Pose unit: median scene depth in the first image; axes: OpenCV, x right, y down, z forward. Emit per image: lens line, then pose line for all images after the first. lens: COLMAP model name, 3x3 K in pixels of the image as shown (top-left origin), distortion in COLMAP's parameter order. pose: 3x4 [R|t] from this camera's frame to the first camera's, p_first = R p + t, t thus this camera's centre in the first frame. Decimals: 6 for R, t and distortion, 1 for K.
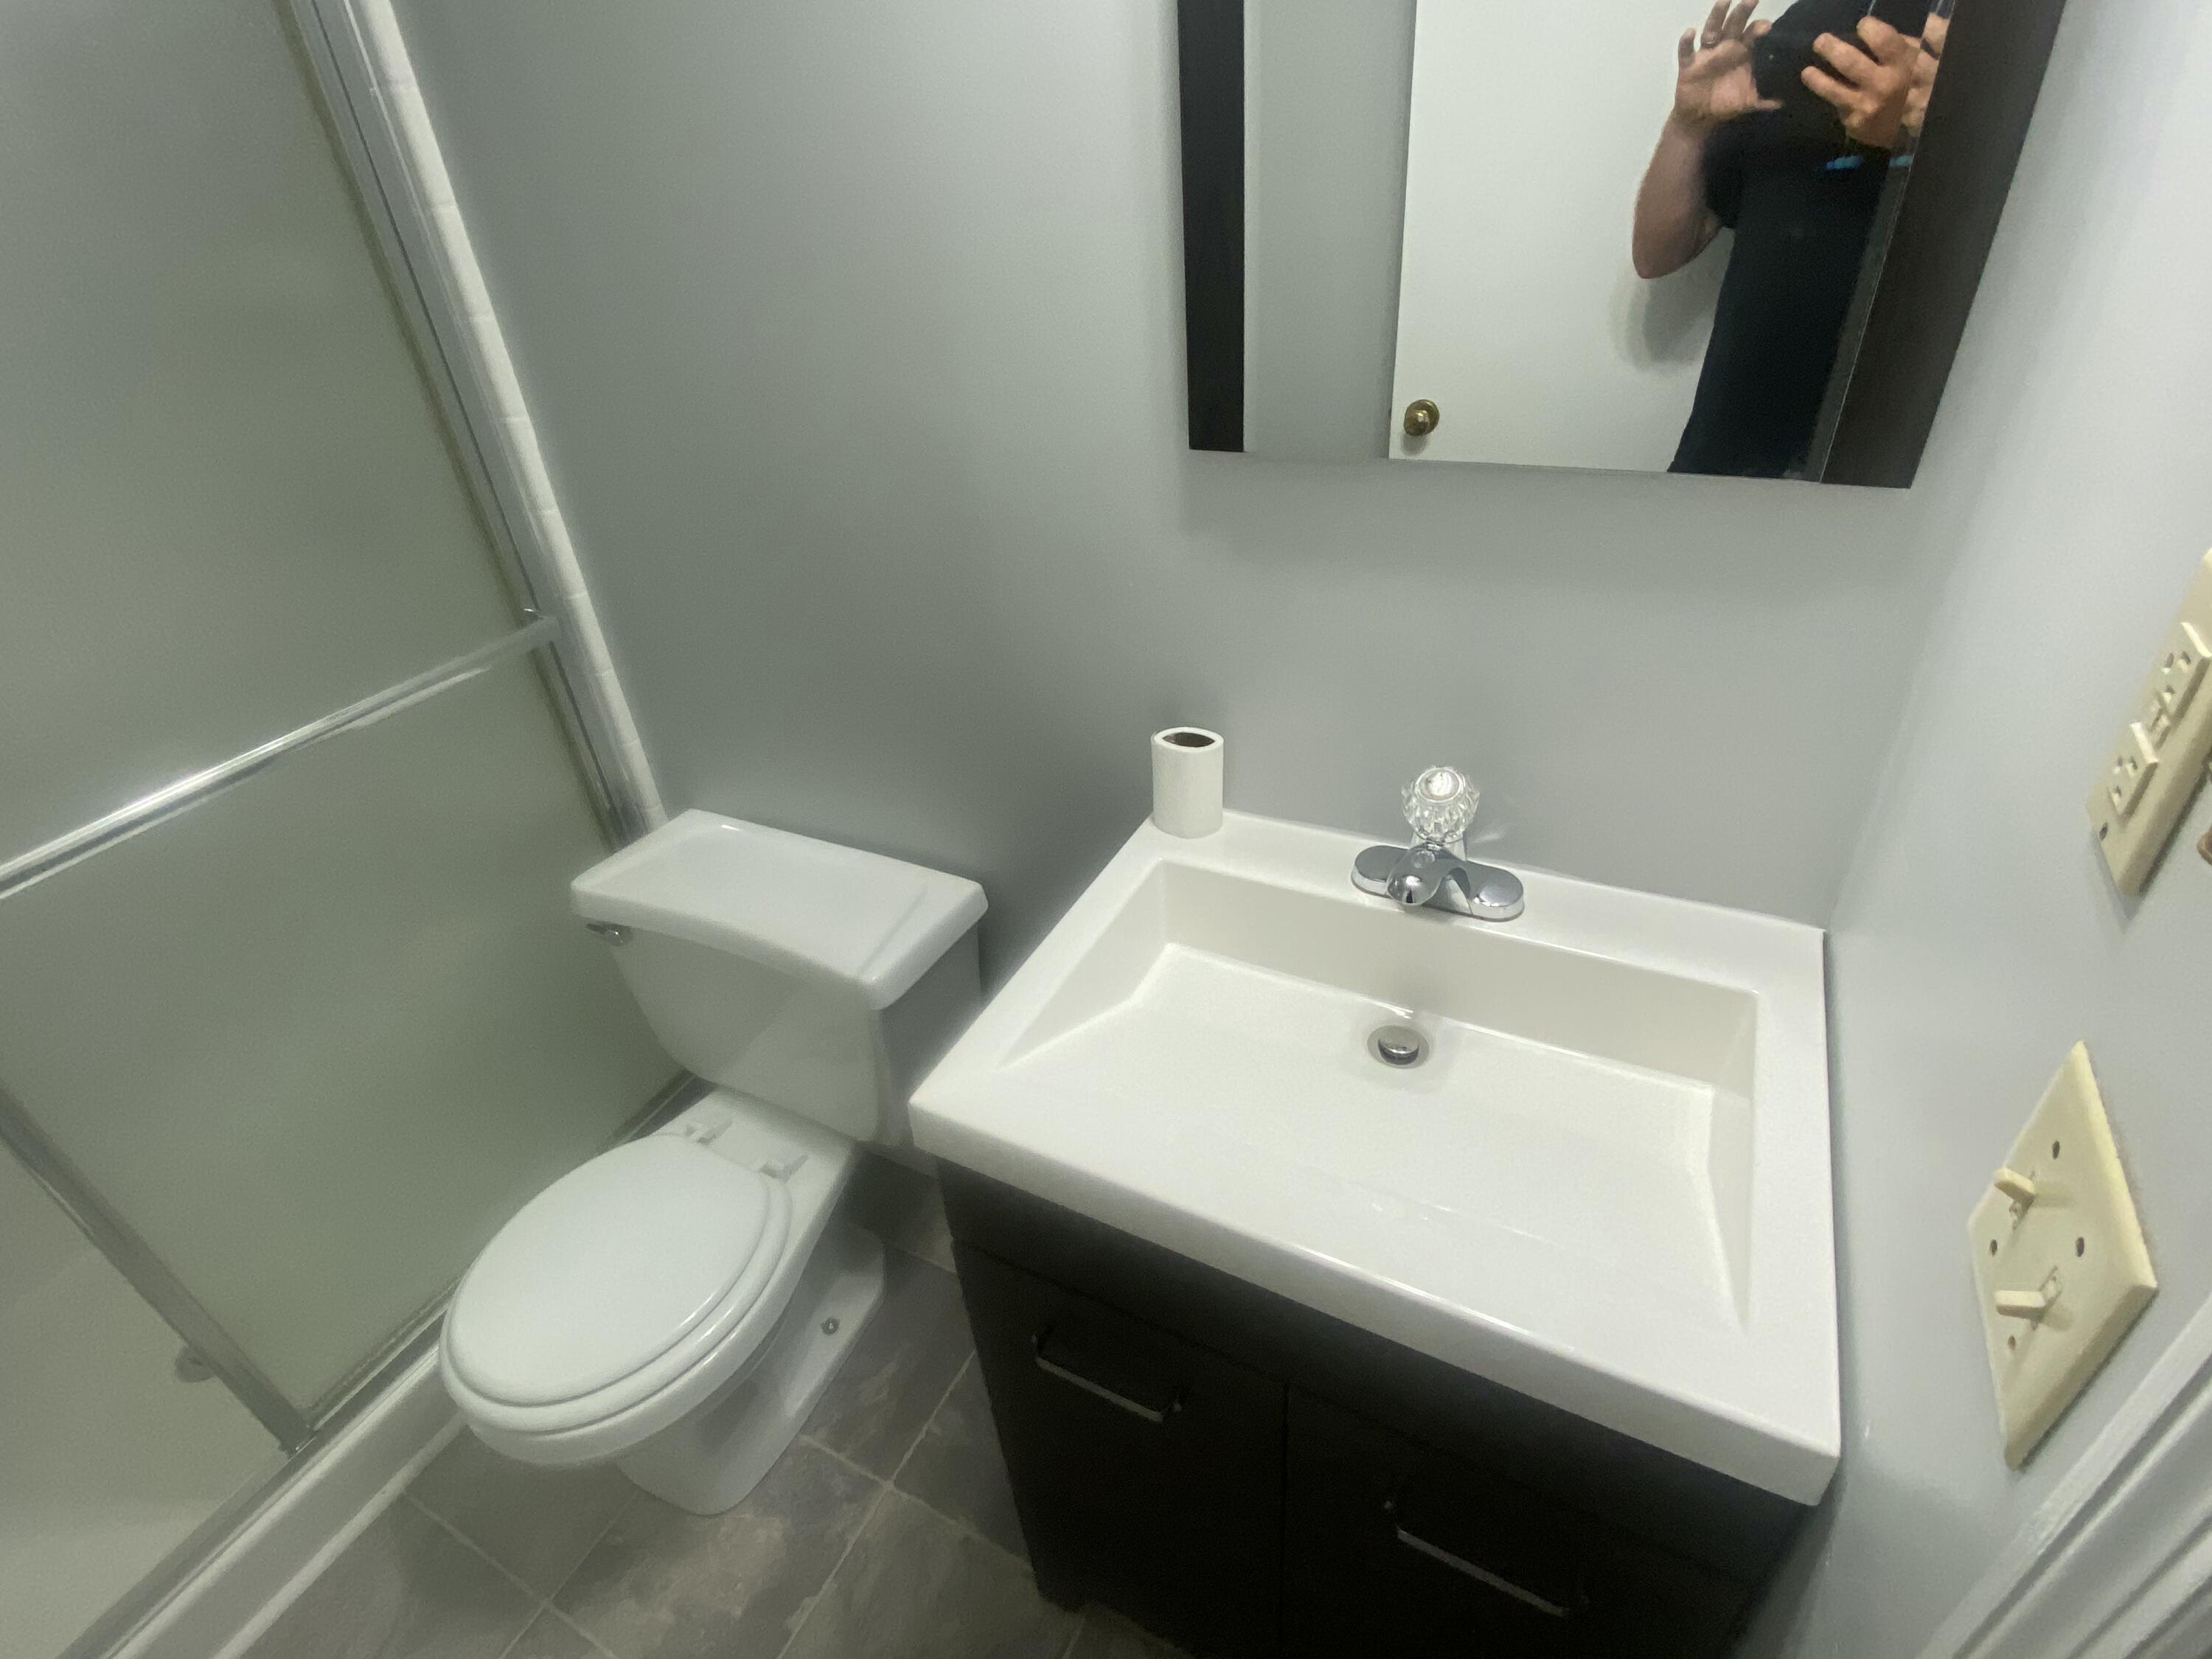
lens RADIAL K [[1086.9, 0, 1106.0], [0, 1086.9, 829.5], [0, 0, 1]] dist [-0.003332, -0.000991]
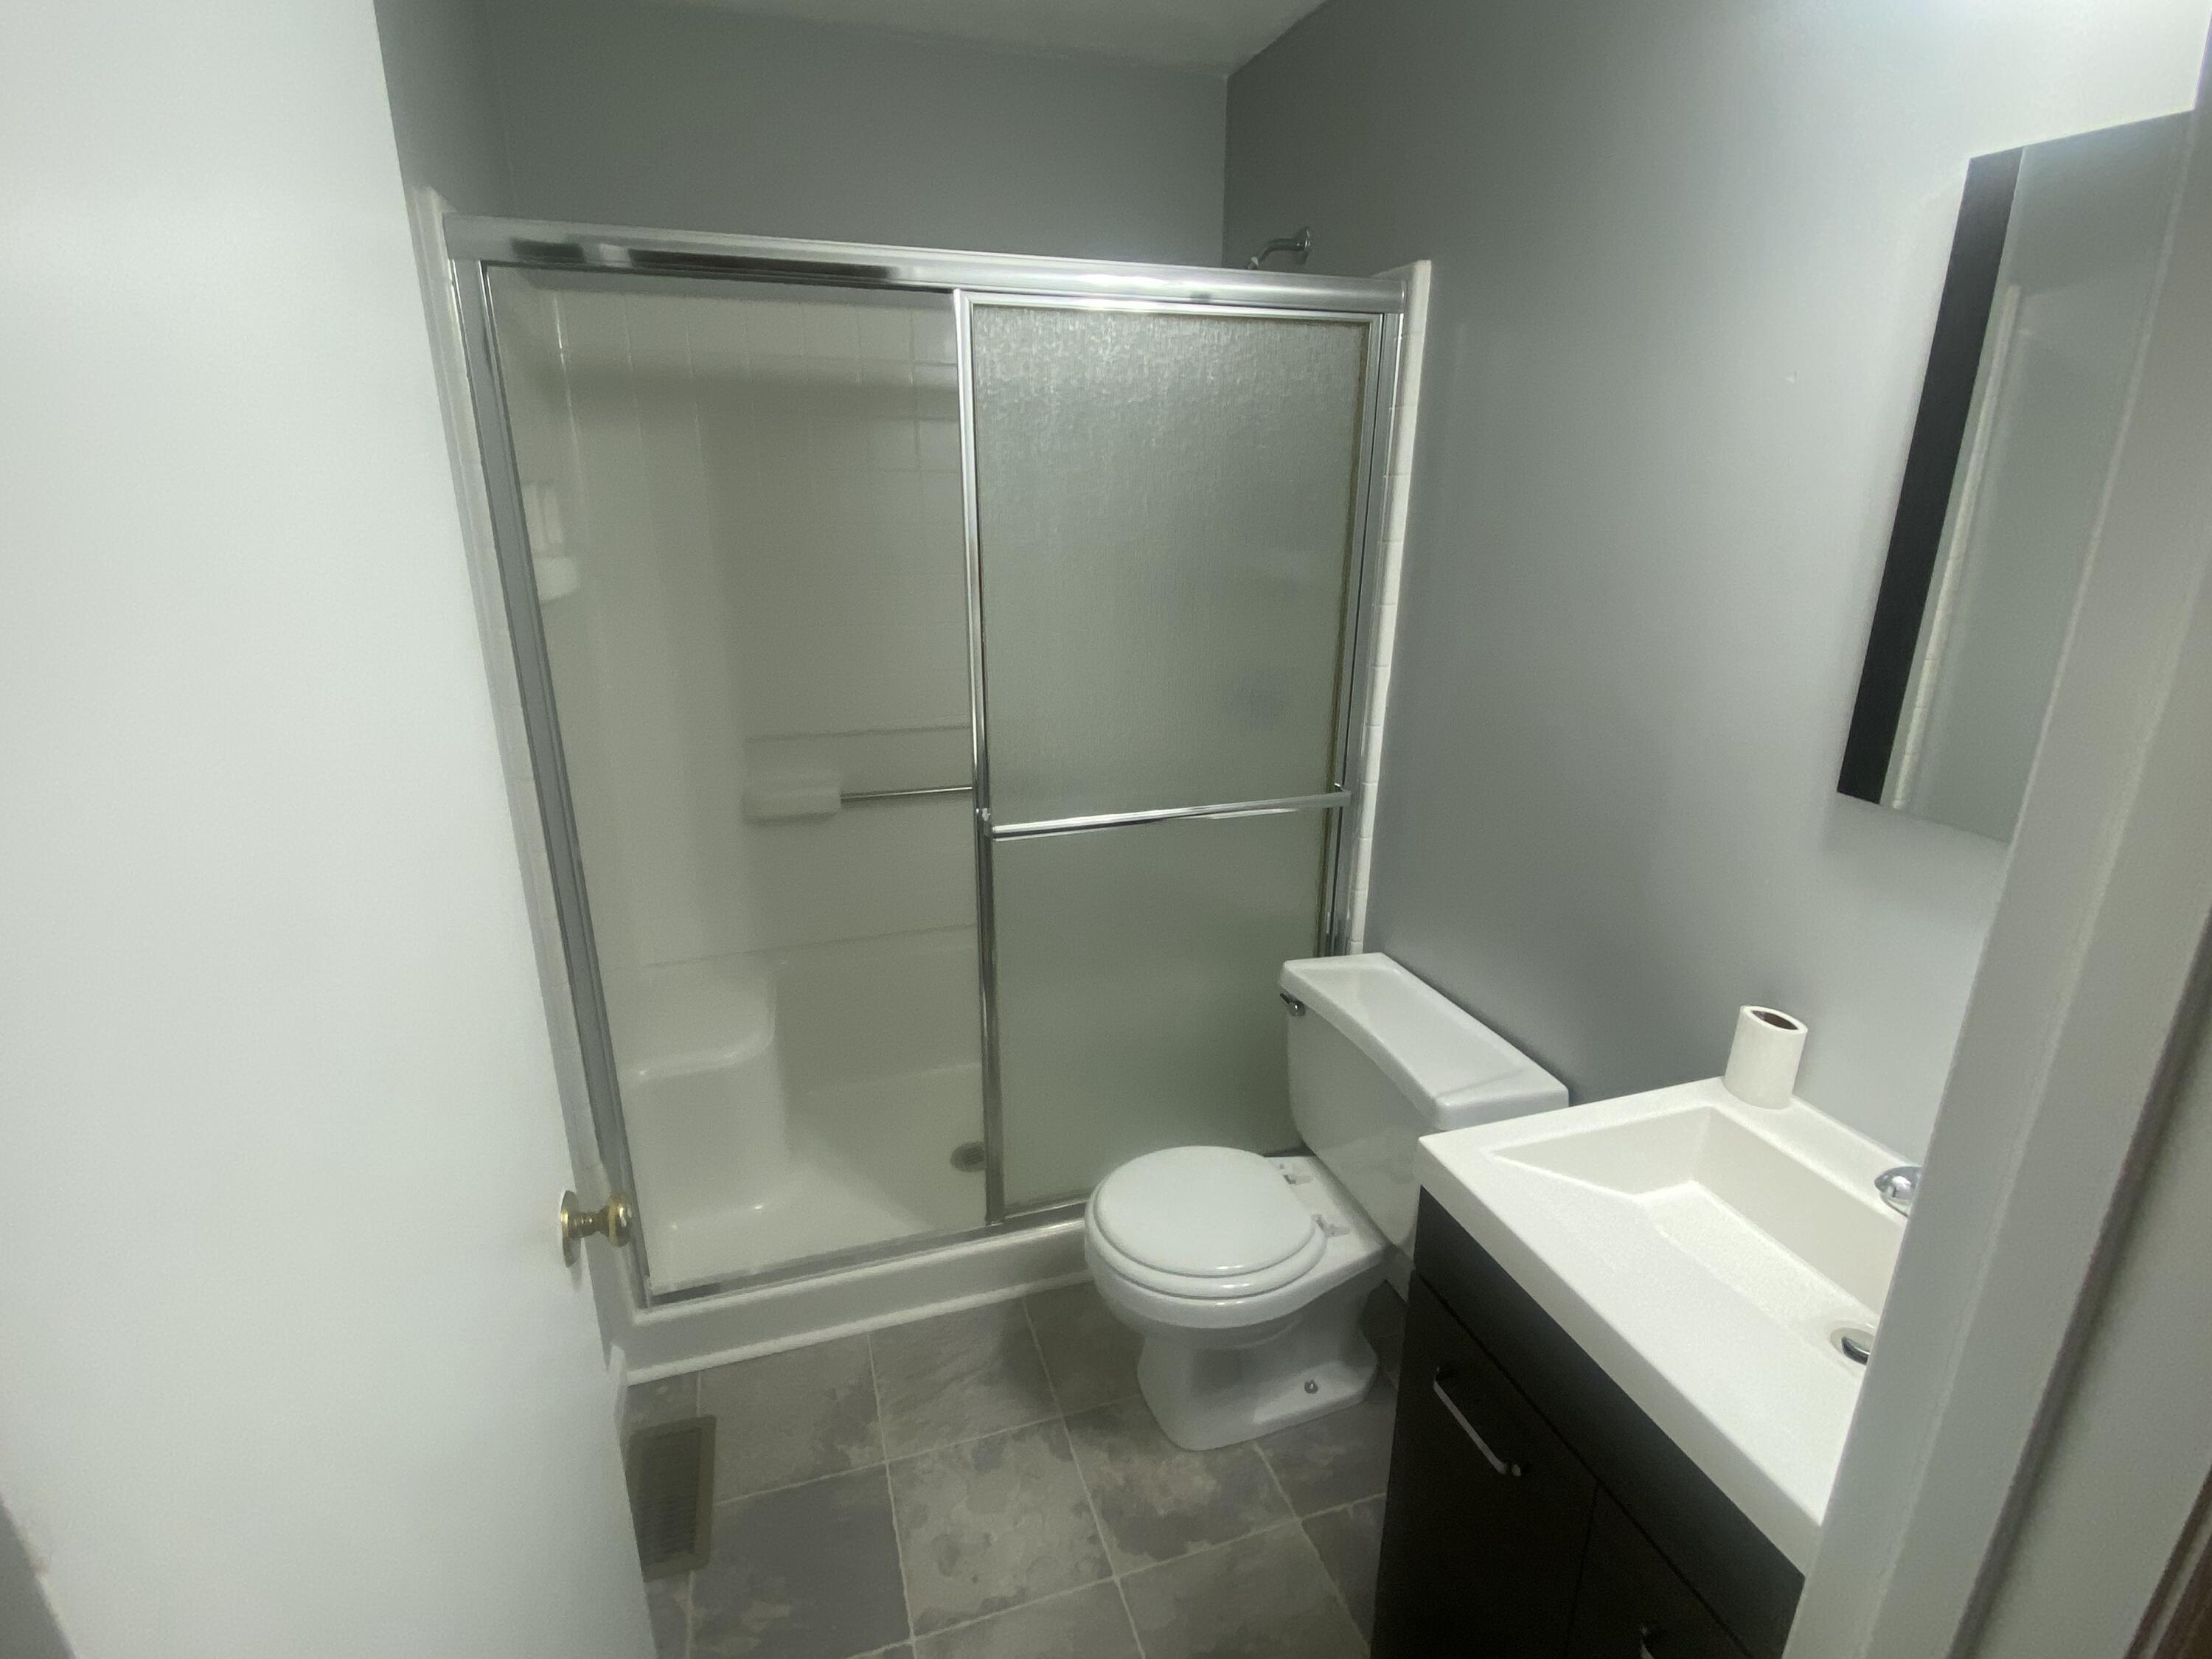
lens RADIAL K [[1090.7, 0, 1114.9], [0, 1090.7, 834.3], [0, 0, 1]] dist [0.029222, -0.000509]
pose [[0.730388, 0.288626, -0.619055, 0.192412], [-0.427029, 0.900322, -0.084065, 0.115613], [0.533085, 0.325754, 0.780836, -0.310722]]
